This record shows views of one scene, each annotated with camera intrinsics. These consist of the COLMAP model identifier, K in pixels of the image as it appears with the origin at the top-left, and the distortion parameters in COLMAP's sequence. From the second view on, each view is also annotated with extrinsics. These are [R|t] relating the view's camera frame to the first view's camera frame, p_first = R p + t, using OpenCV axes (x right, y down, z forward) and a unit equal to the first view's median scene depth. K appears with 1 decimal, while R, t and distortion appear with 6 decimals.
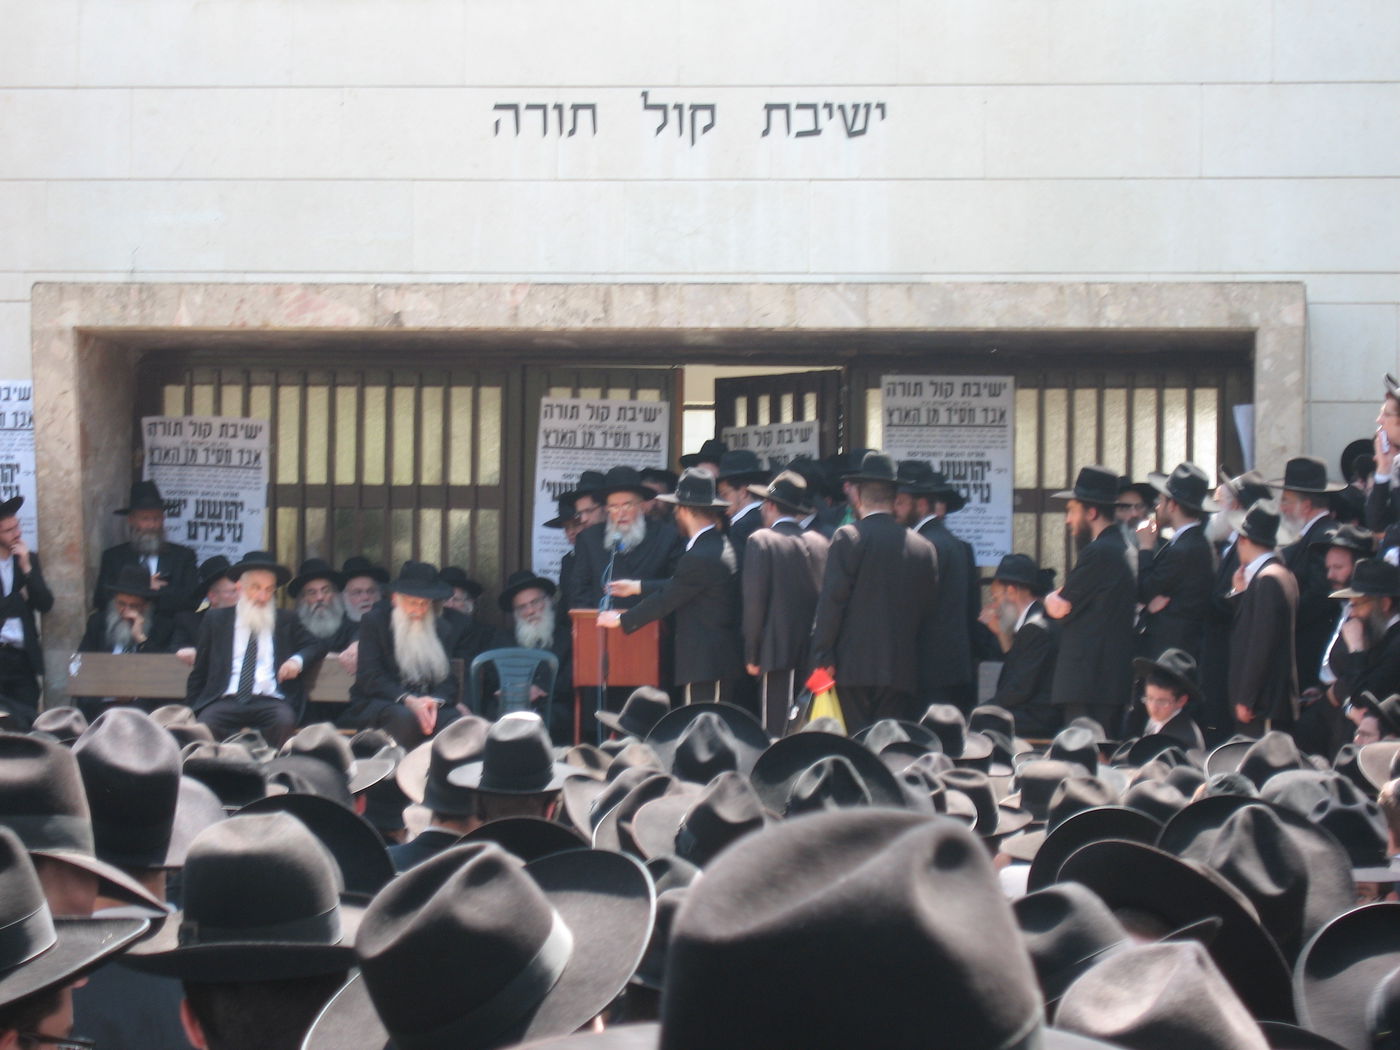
lens RADIAL K [[4254.3, 0, 700.0], [0, 4254.3, 525.0], [0, 0, 1]] dist [0.159907, -0.322670]
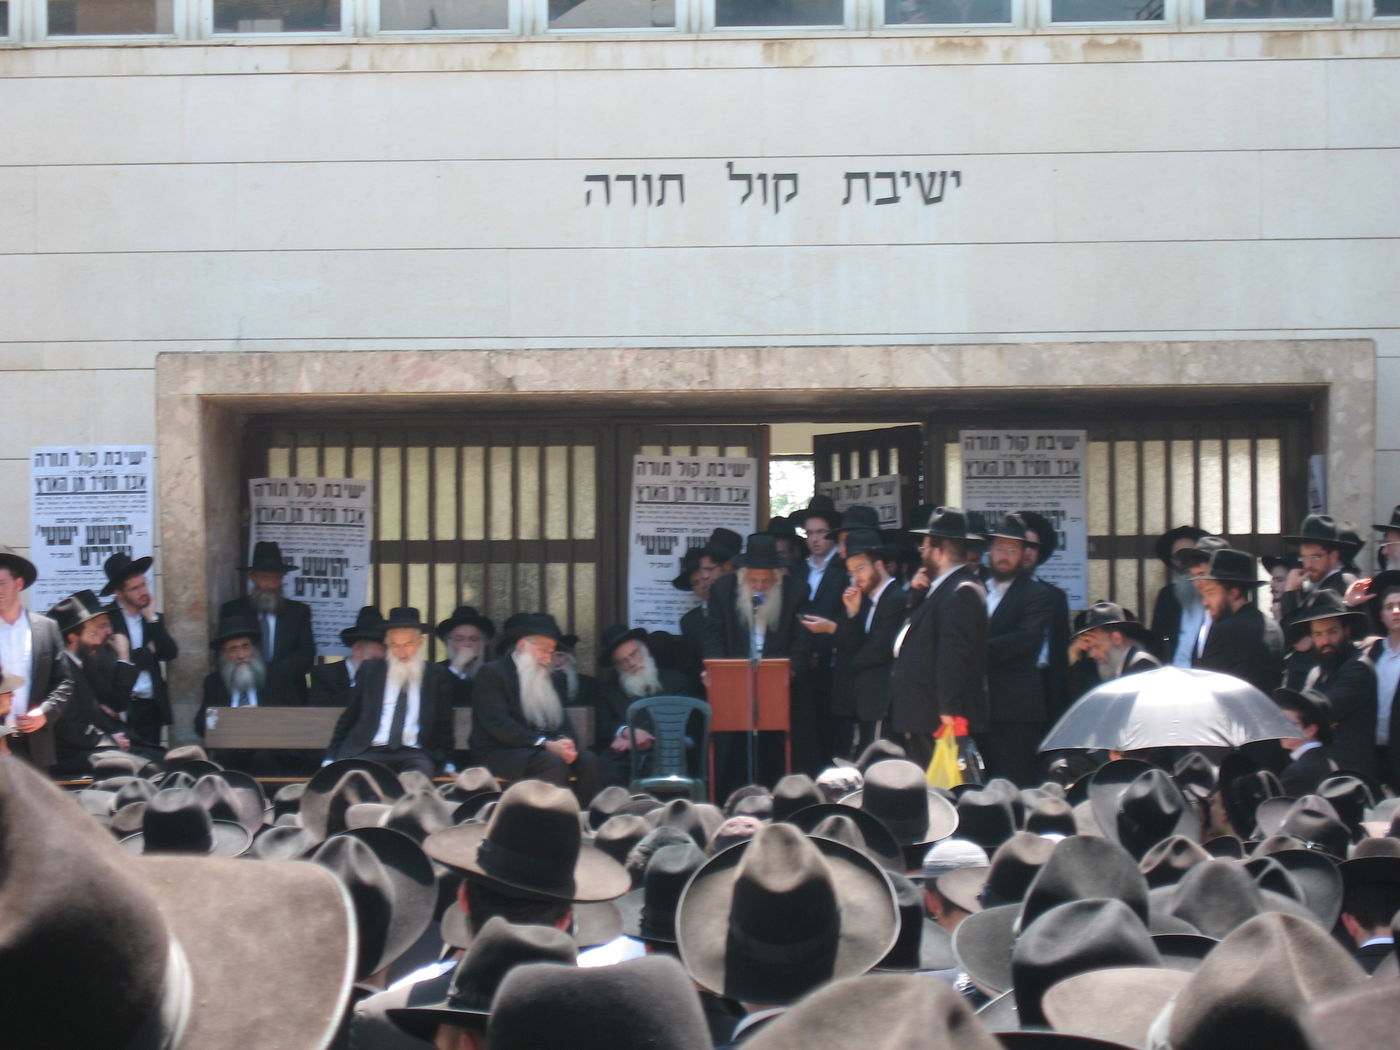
lens RADIAL K [[4254.3, 0, 700.0], [0, 4254.3, 525.0], [0, 0, 1]] dist [0.159907, -0.322670]
pose [[0.998816, -0.013493, 0.046738, -0.072678], [0.013755, 0.999891, -0.005299, -0.007226], [-0.046662, 0.005936, 0.998893, -0.047789]]
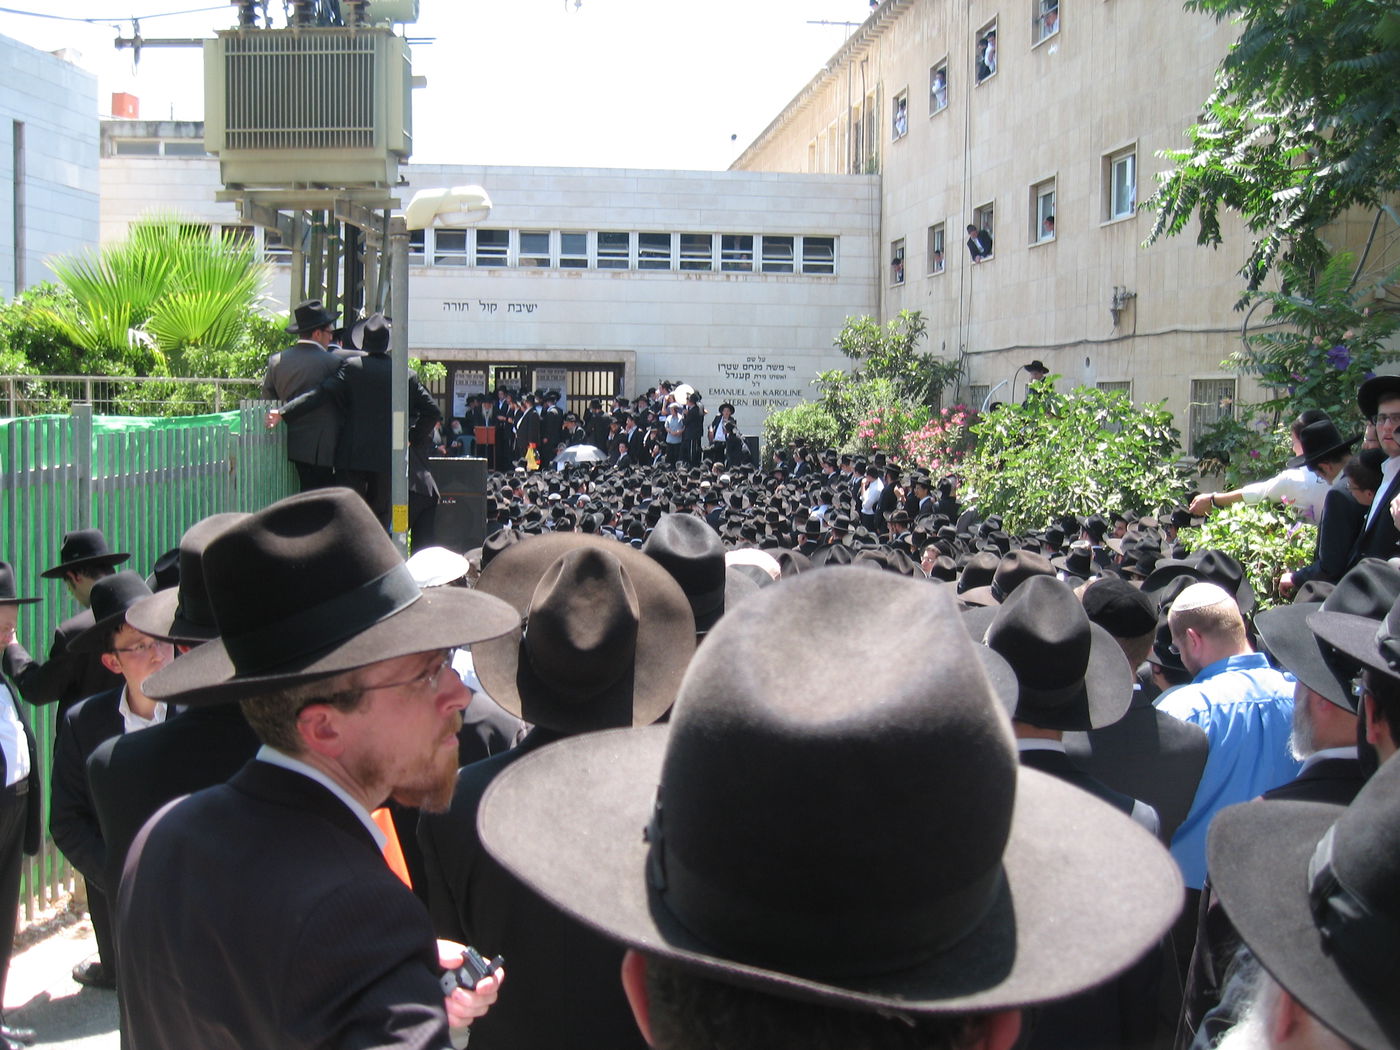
lens RADIAL K [[1495.5, 0, 700.0], [0, 1495.5, 525.0], [0, 0, 1]] dist [0.004314, 0.121252]
pose [[0.974685, -0.013741, 0.223161, -0.138407], [-0.015391, 0.991618, 0.128281, -0.076593], [-0.223053, -0.128468, 0.966304, -0.528339]]
